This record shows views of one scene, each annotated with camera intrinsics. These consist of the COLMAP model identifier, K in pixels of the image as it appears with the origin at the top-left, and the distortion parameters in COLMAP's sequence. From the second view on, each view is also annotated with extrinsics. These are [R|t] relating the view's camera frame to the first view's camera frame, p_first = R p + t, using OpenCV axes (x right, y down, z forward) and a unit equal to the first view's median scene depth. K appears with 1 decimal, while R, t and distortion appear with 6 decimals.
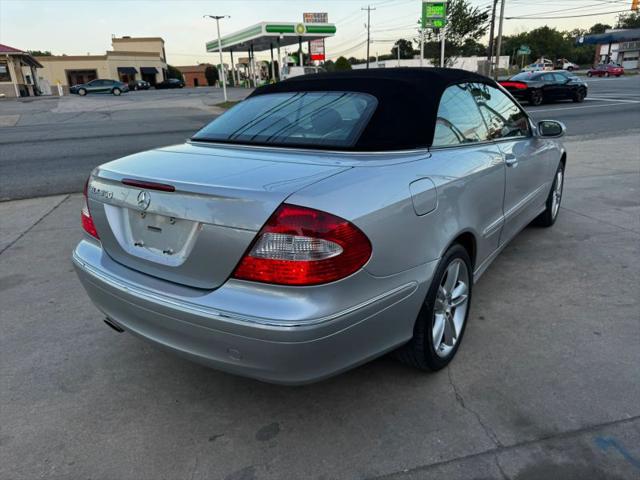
lens RADIAL K [[458.3, 0, 319.1], [0, 458.3, 232.1], [0, 0, 1]] dist [0.041500, -0.058219]
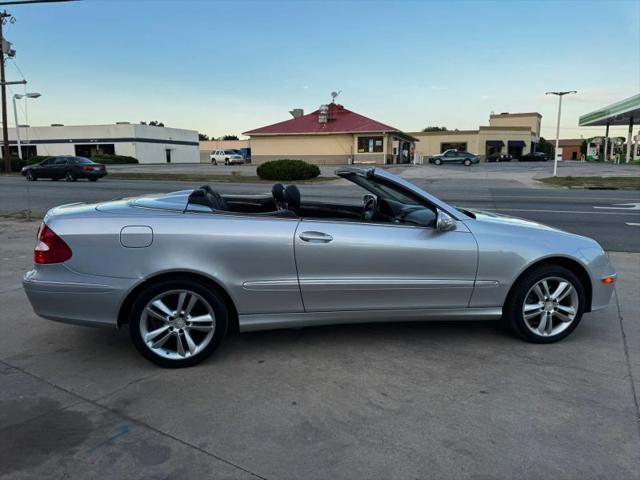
lens RADIAL K [[451.3, 0, 323.5], [0, 451.3, 237.6], [0, 0, 1]] dist [0.083241, -0.123620]
pose [[0.717489, 0.150490, -0.680120, 0.102615], [-0.238894, 0.970328, -0.037316, -0.010101], [0.654324, 0.189250, 0.732151, 0.015578]]
